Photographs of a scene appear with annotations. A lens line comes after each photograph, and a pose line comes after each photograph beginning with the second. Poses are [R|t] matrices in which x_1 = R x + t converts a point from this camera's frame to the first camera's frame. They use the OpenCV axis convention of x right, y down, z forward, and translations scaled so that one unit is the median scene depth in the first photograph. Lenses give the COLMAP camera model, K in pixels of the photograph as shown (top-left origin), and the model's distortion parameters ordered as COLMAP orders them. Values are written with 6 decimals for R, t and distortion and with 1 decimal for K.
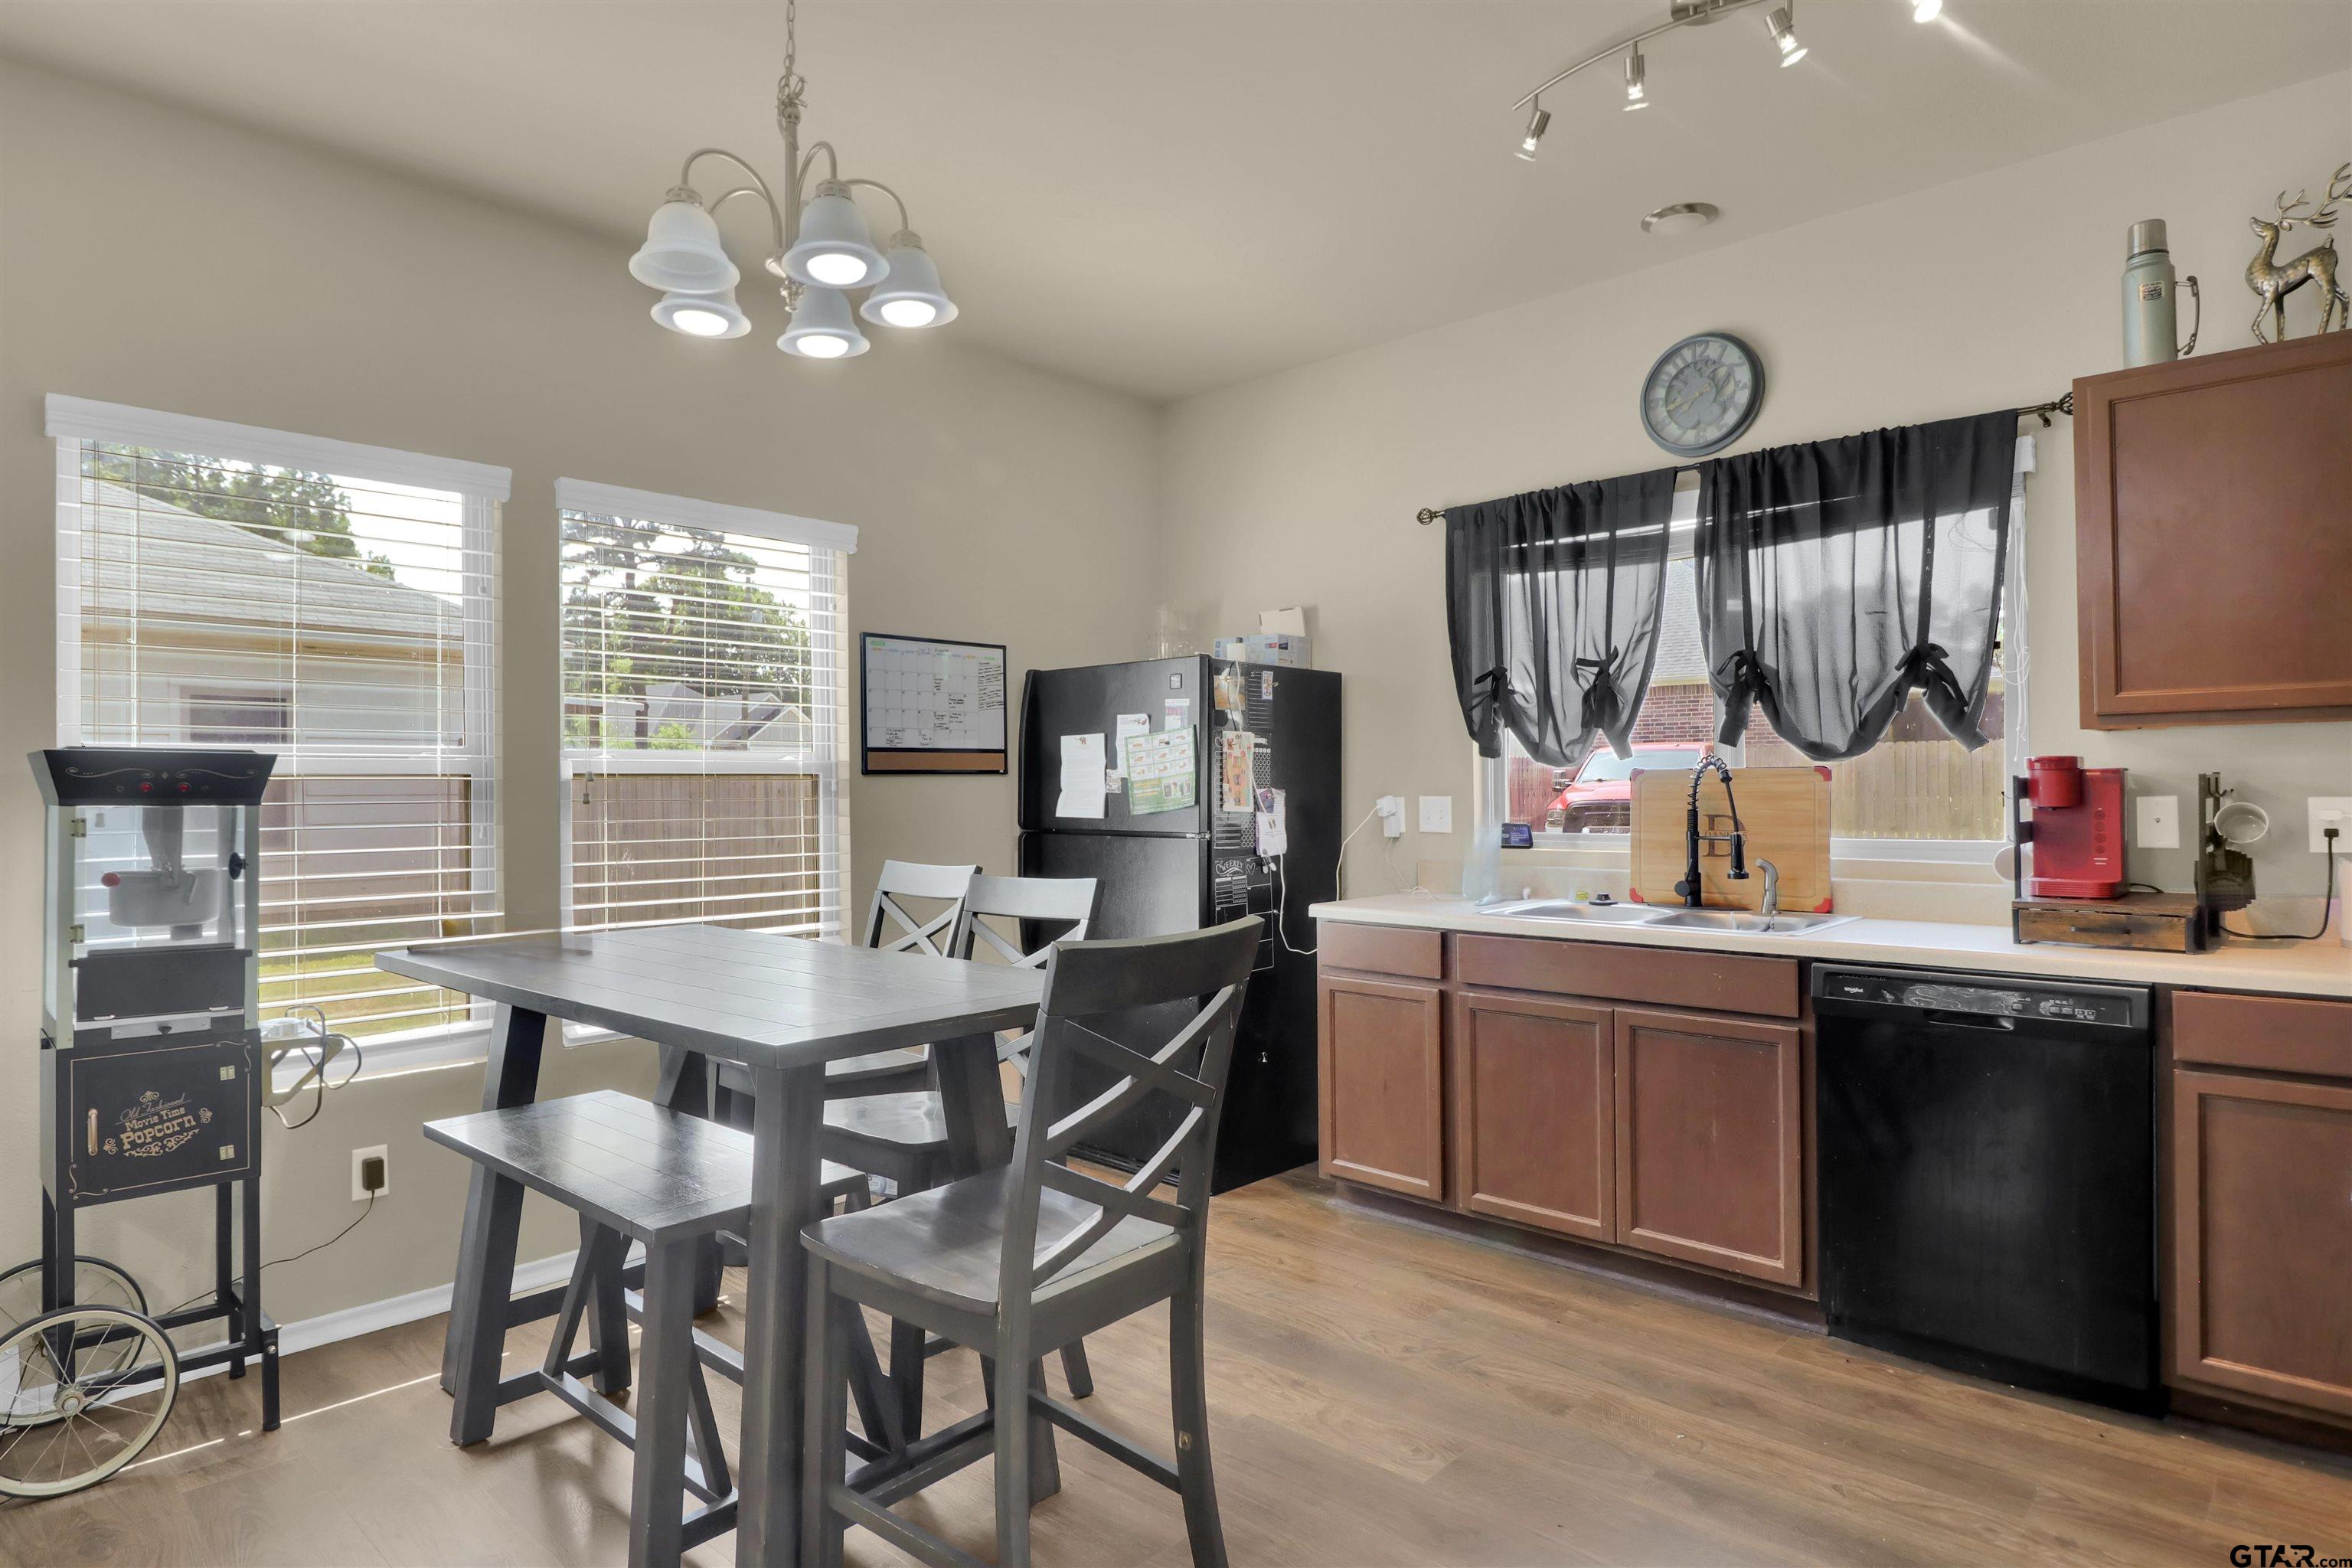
lens RADIAL K [[1278.6, 0, 1165.3], [0, 1278.6, 780.2], [0, 0, 1]] dist [-0.015194, -0.000964]
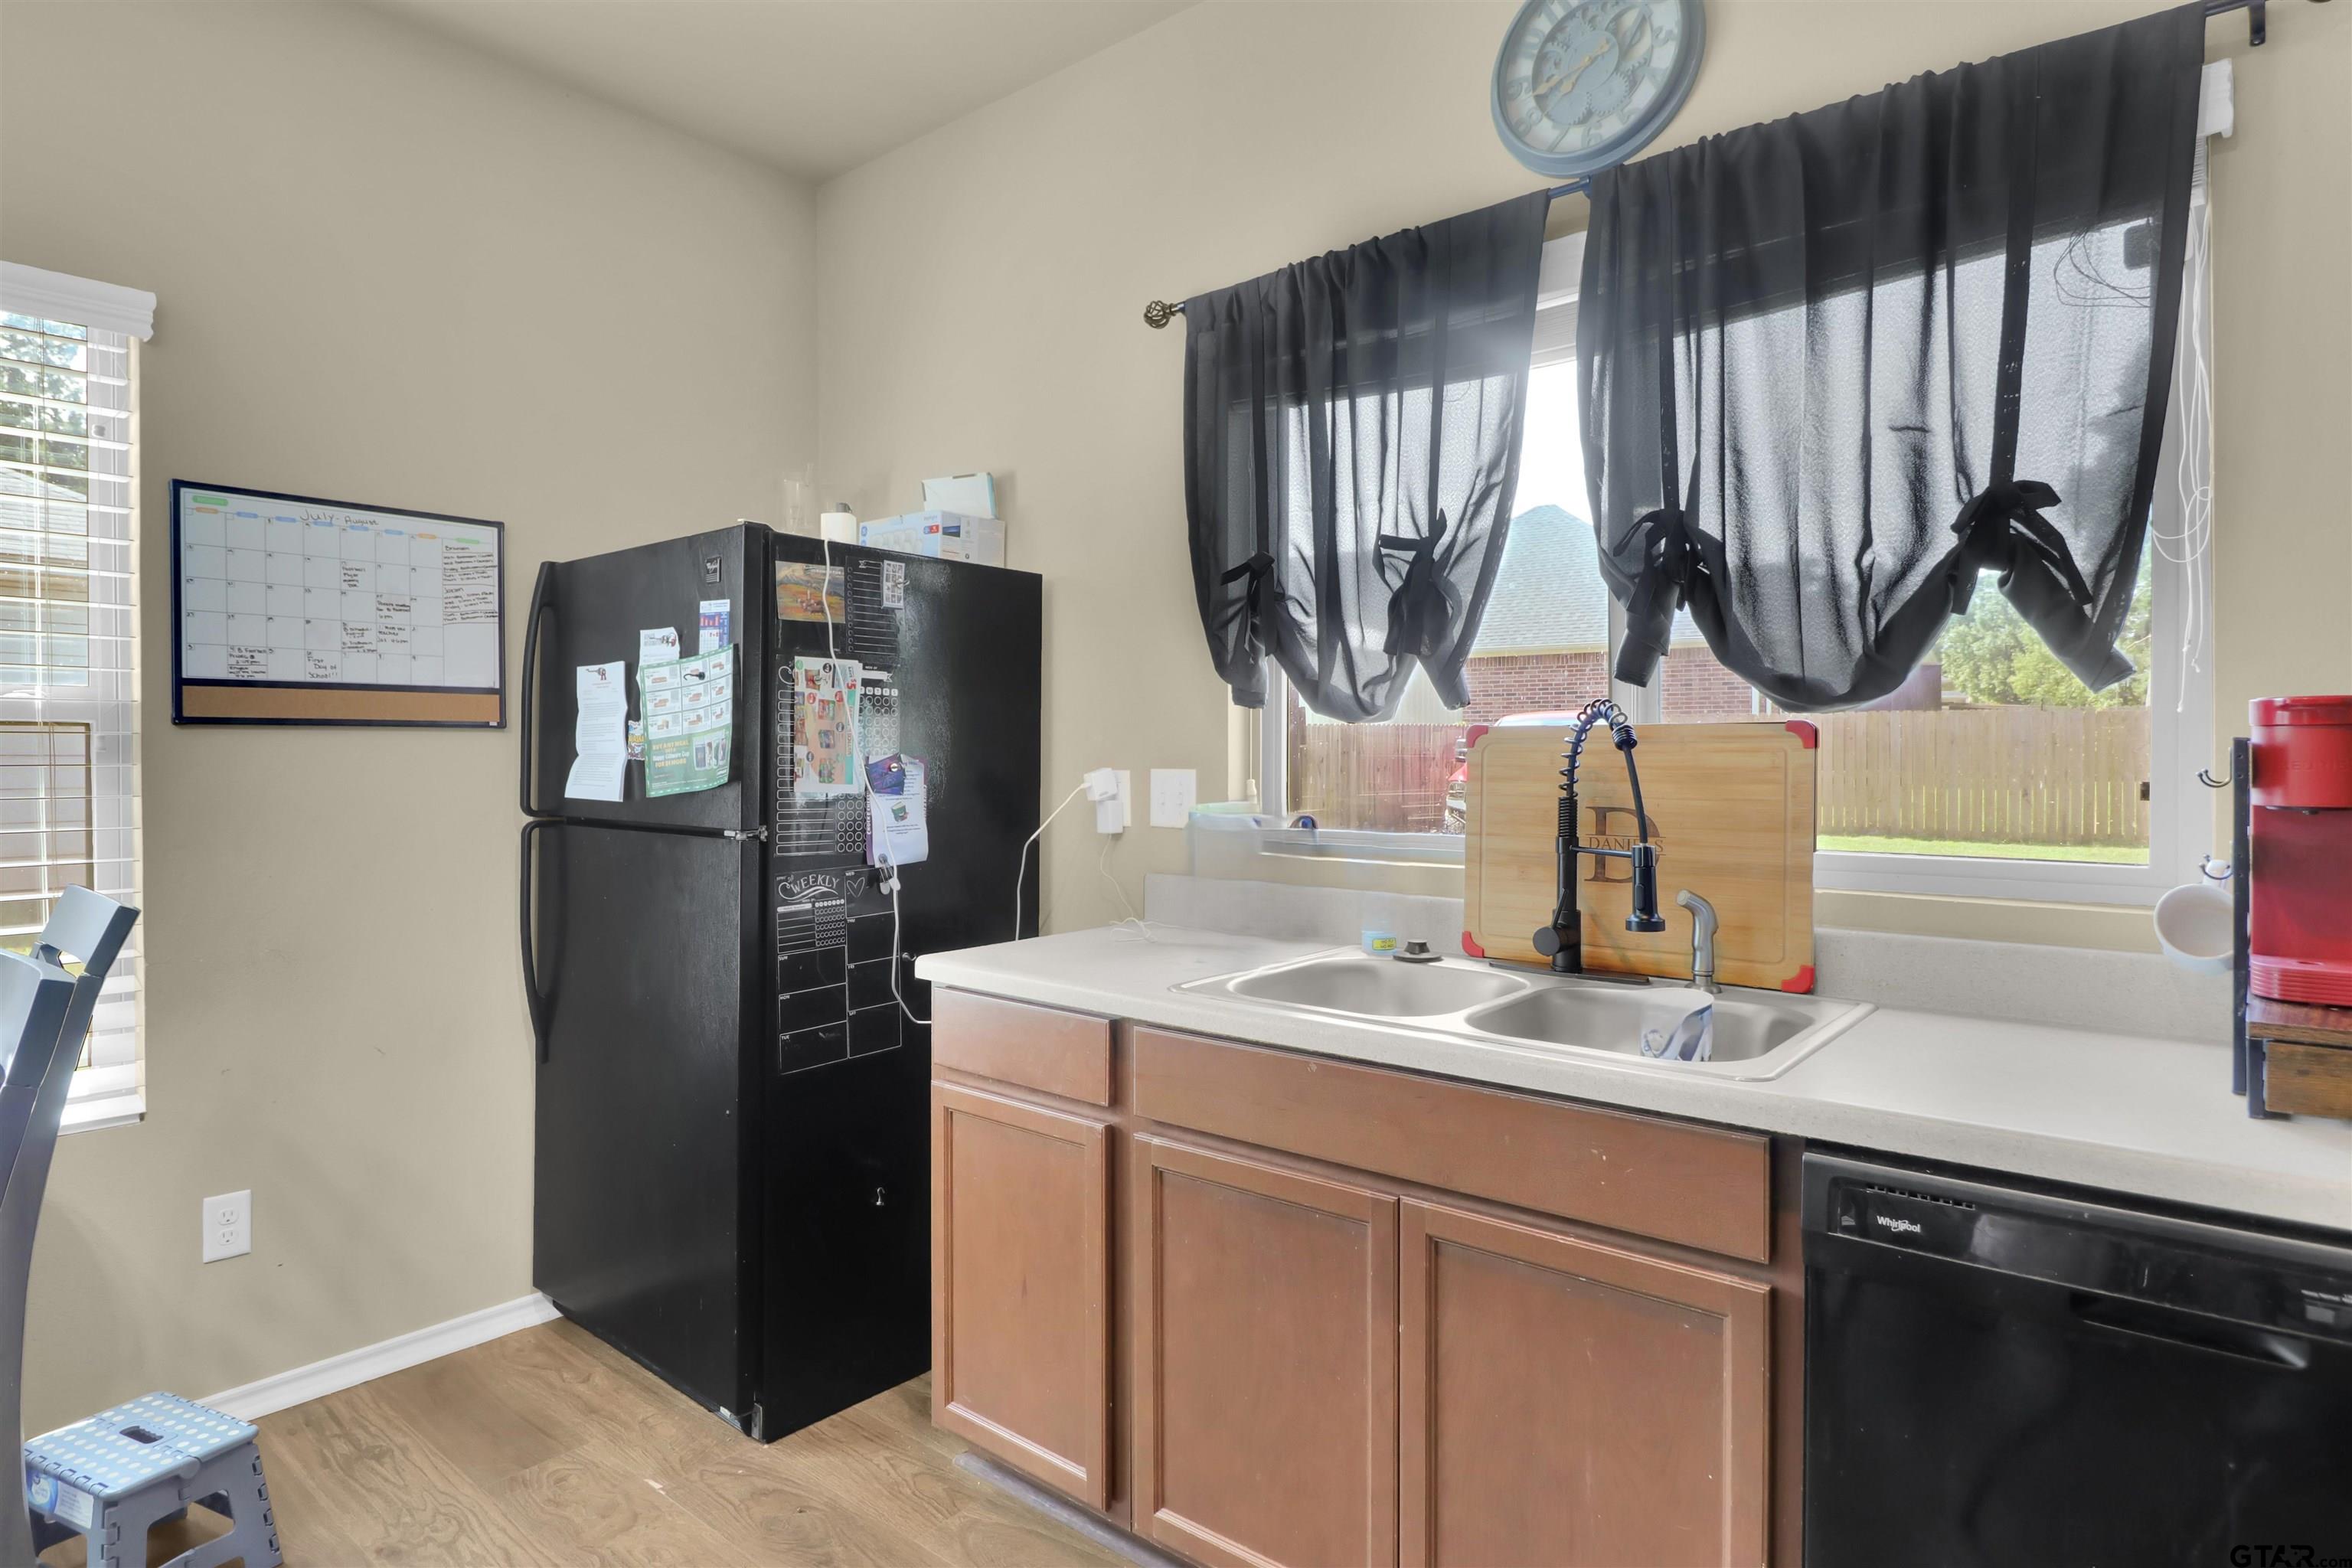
lens RADIAL K [[1303.2, 0, 1157.3], [0, 1303.2, 767.6], [0, 0, 1]] dist [-0.009651, -0.003090]
pose [[0.998125, 0.008089, 0.060676, 0.190774], [-0.009007, 0.999849, 0.014877, 0.002543], [-0.060546, -0.015396, 0.998047, 0.422900]]
